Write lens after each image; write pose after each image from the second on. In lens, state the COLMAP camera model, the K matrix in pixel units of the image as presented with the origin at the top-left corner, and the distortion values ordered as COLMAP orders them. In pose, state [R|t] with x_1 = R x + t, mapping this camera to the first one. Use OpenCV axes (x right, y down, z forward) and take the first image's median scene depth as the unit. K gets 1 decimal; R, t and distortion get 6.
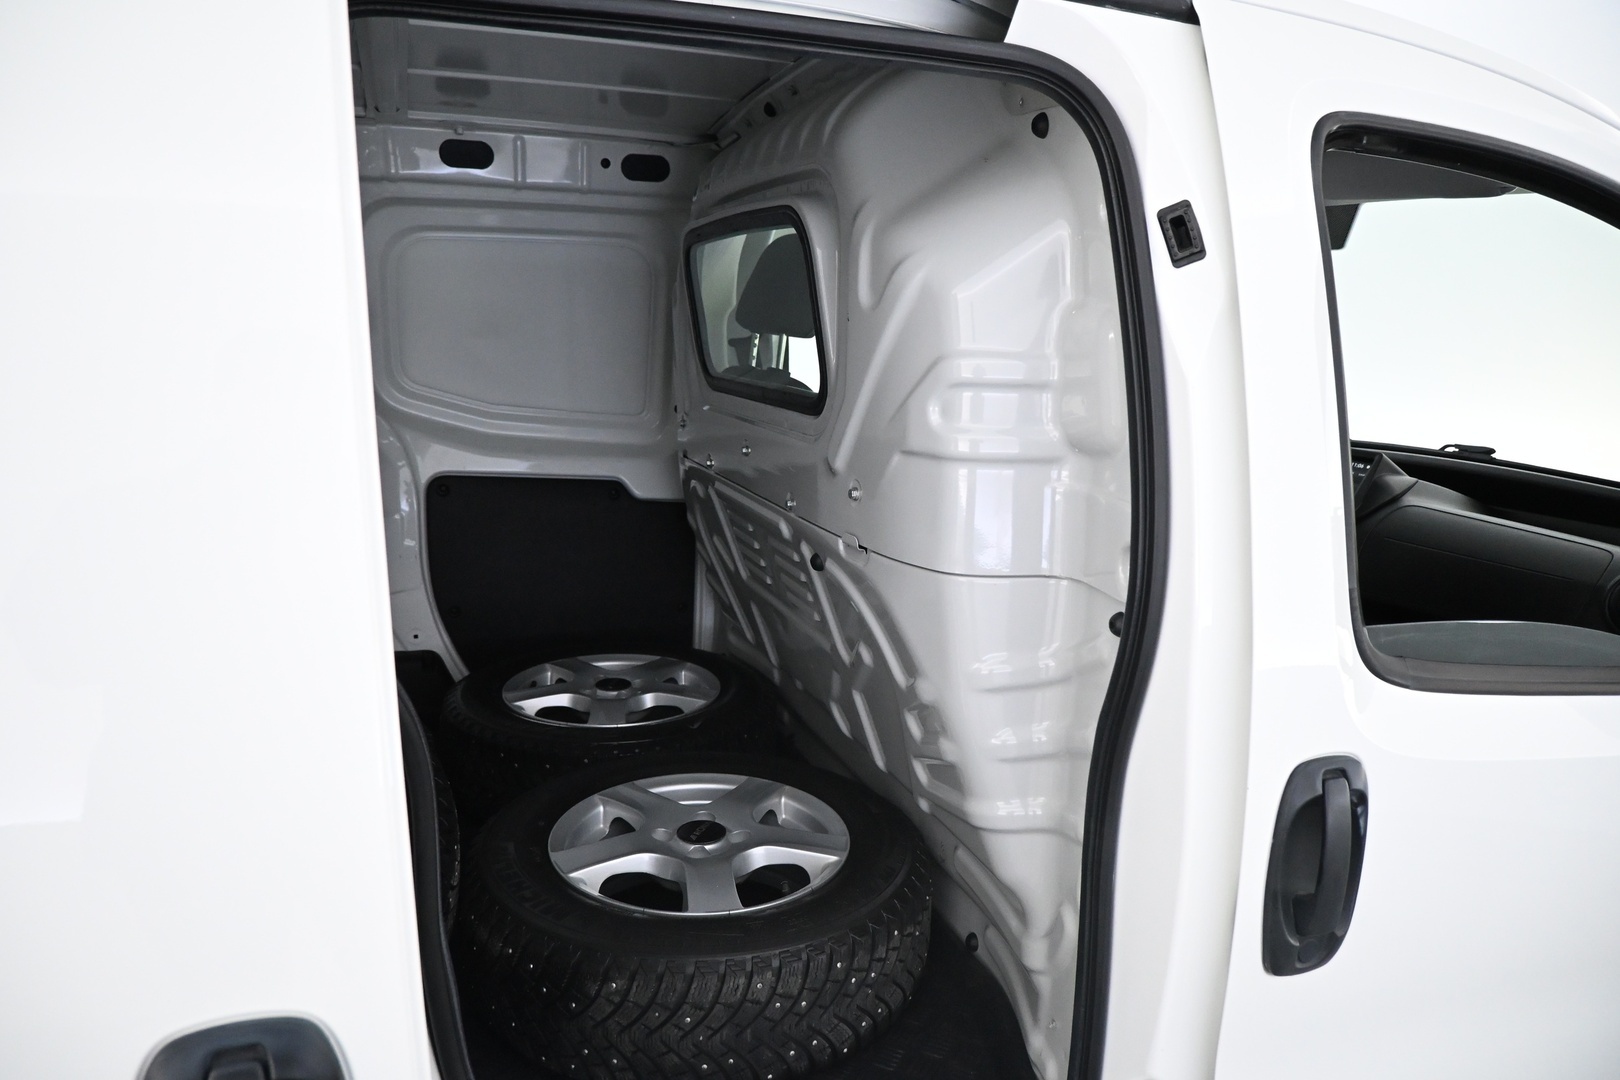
lens RADIAL K [[1087.3, 0, 810.0], [0, 1087.3, 540.0], [0, 0, 1]] dist [-0.002727, -0.001333]
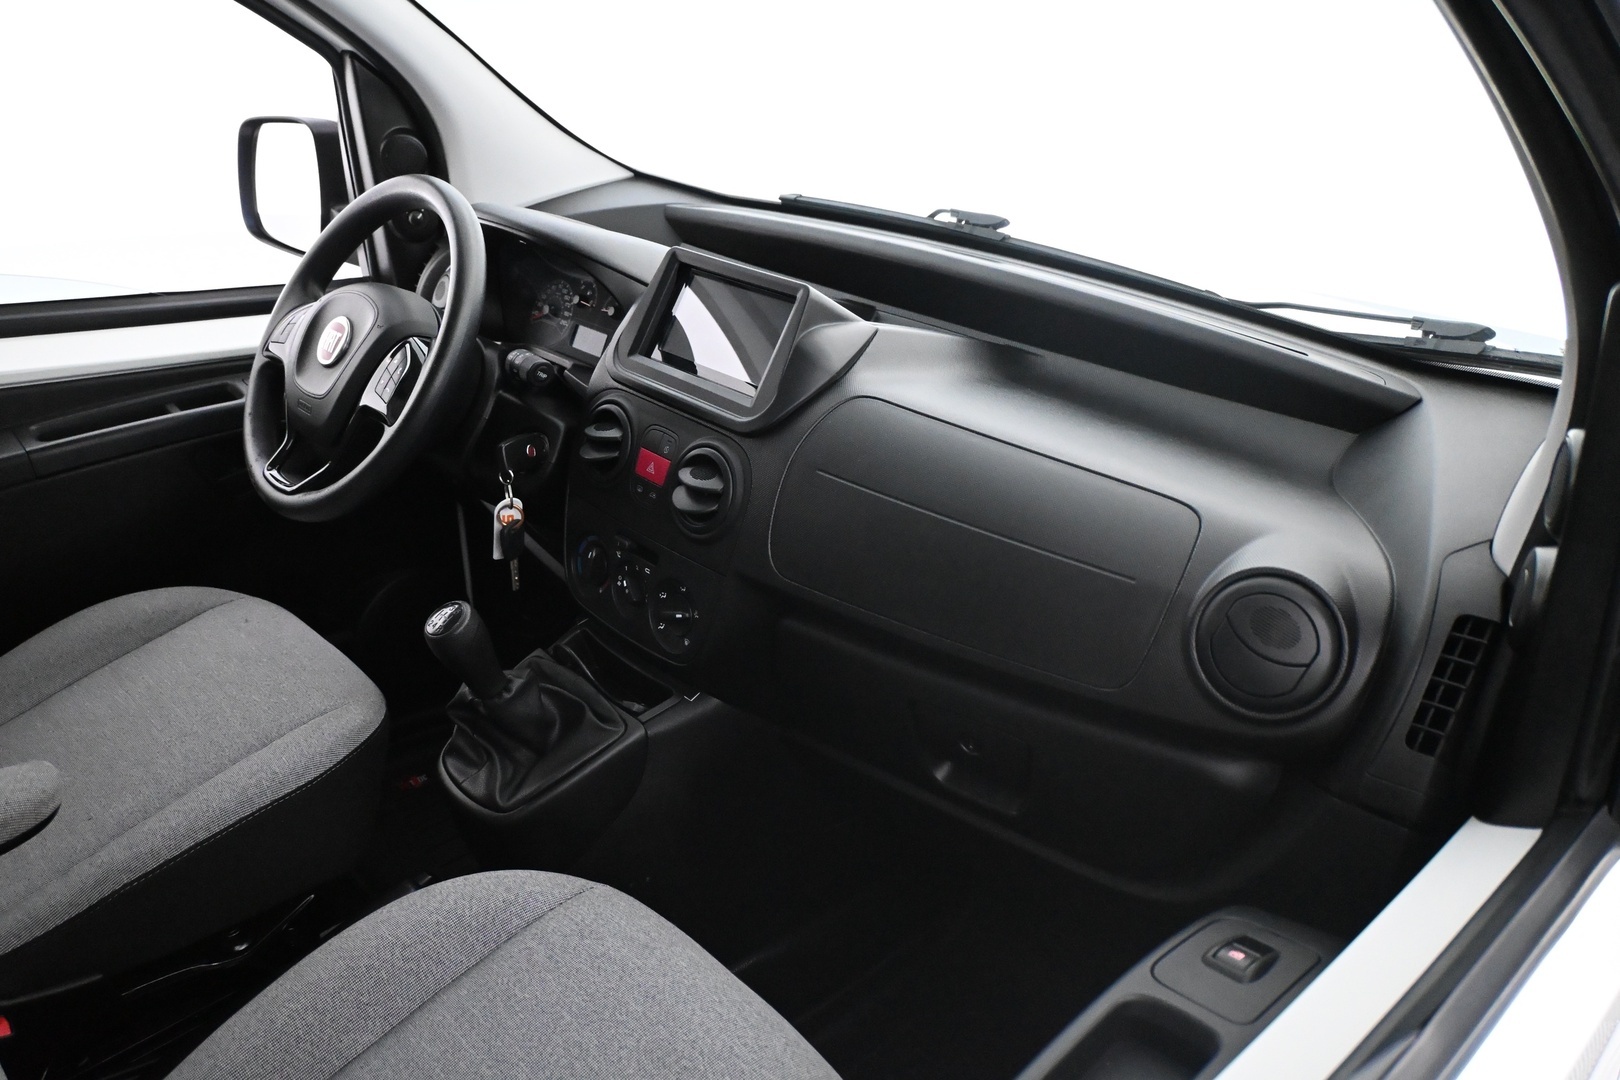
lens RADIAL K [[1273.7, 0, 810.0], [0, 1273.7, 540.0], [0, 0, 1]] dist [-0.006289, -0.000984]
pose [[0.921755, -0.176001, 0.345530, 0.451012], [0.084038, 0.960555, 0.265090, -0.184759], [-0.378557, -0.215310, 0.900187, 0.657679]]
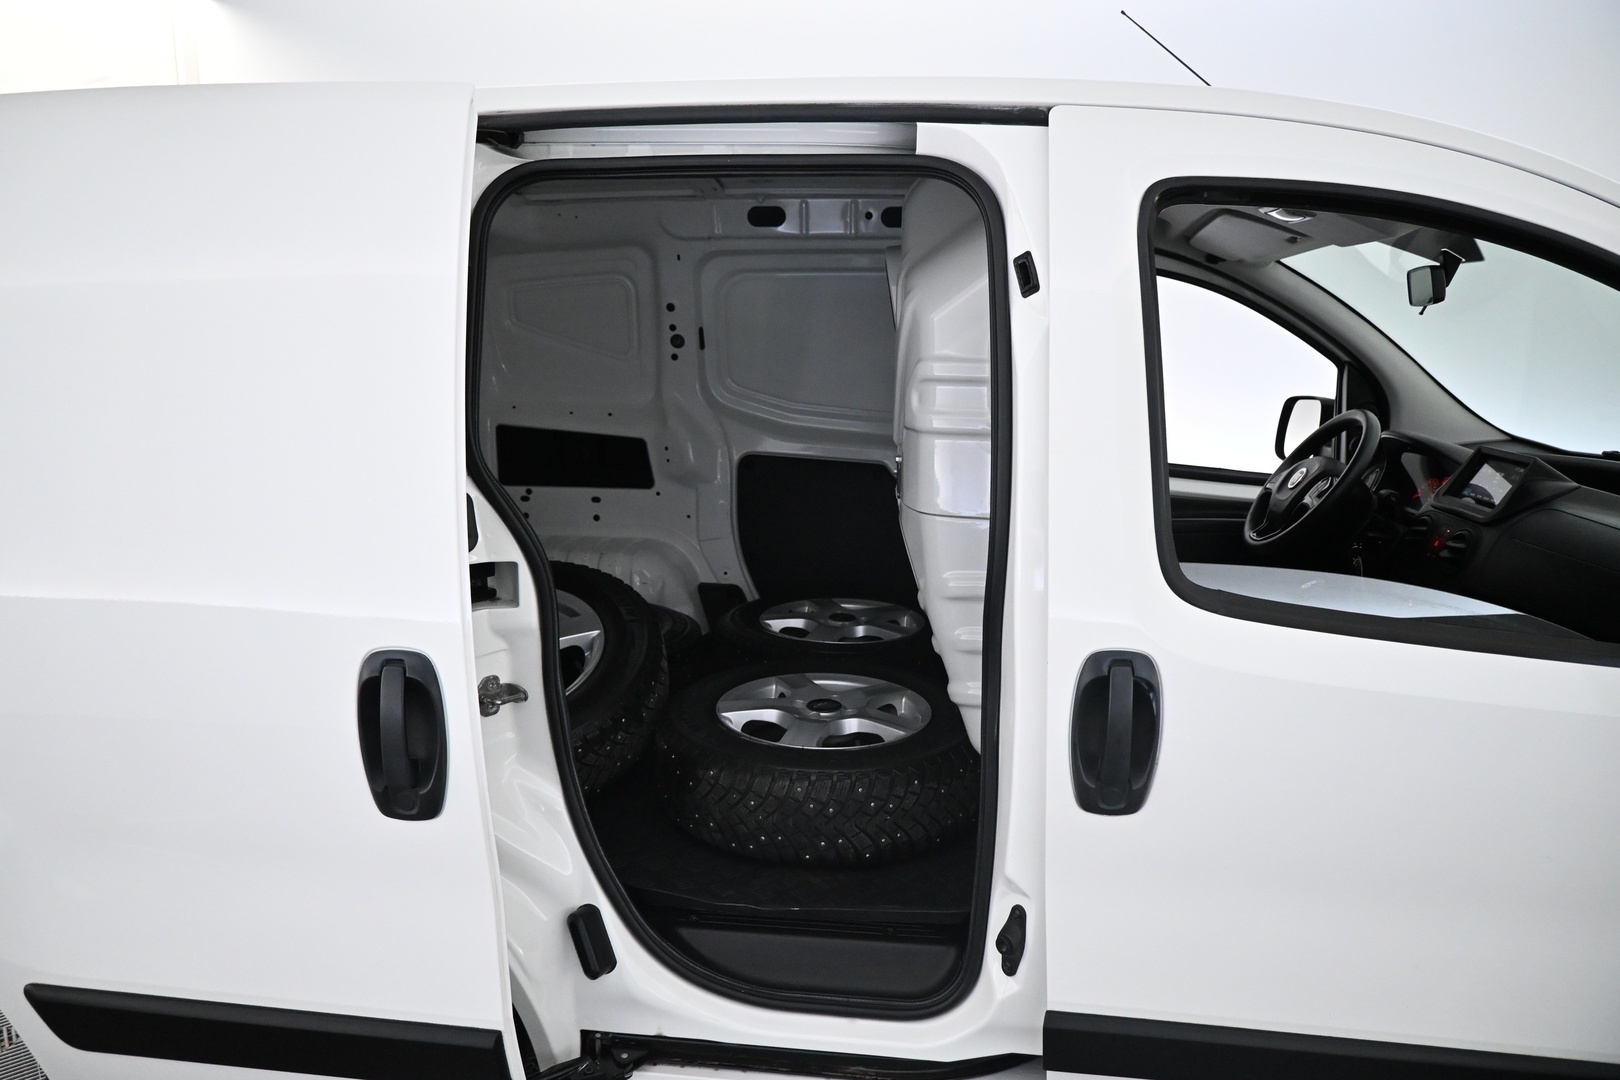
lens RADIAL K [[1087.3, 0, 810.0], [0, 1087.3, 540.0], [0, 0, 1]] dist [-0.002727, -0.001333]
pose [[0.903140, 0.064741, -0.424437, 0.523822], [-0.070078, 0.997537, 0.003042, 0.063176], [0.423589, 0.026997, 0.905452, -0.306371]]
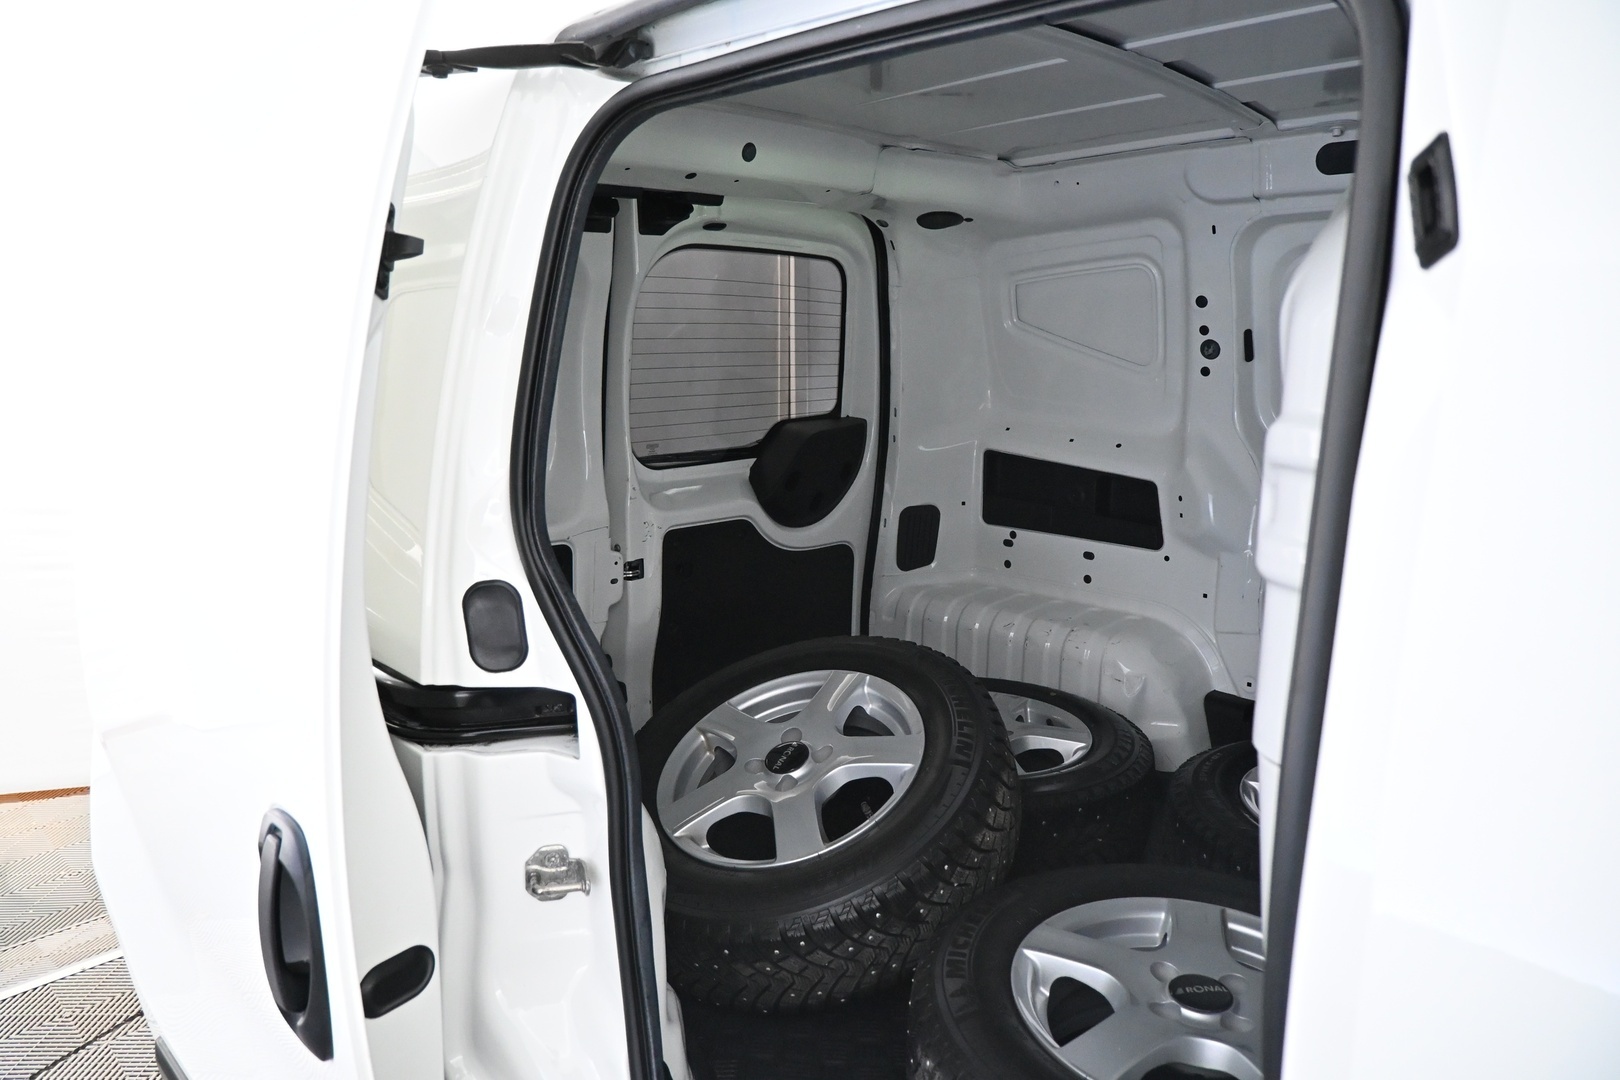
lens RADIAL K [[1101.5, 0, 810.0], [0, 1101.5, 540.0], [0, 0, 1]] dist [-0.003592, 0.000196]
pose [[0.442101, 0.151414, -0.884093, 0.500605], [-0.165414, 0.982507, 0.085551, -0.090050], [0.881581, 0.108419, 0.459413, 0.387574]]
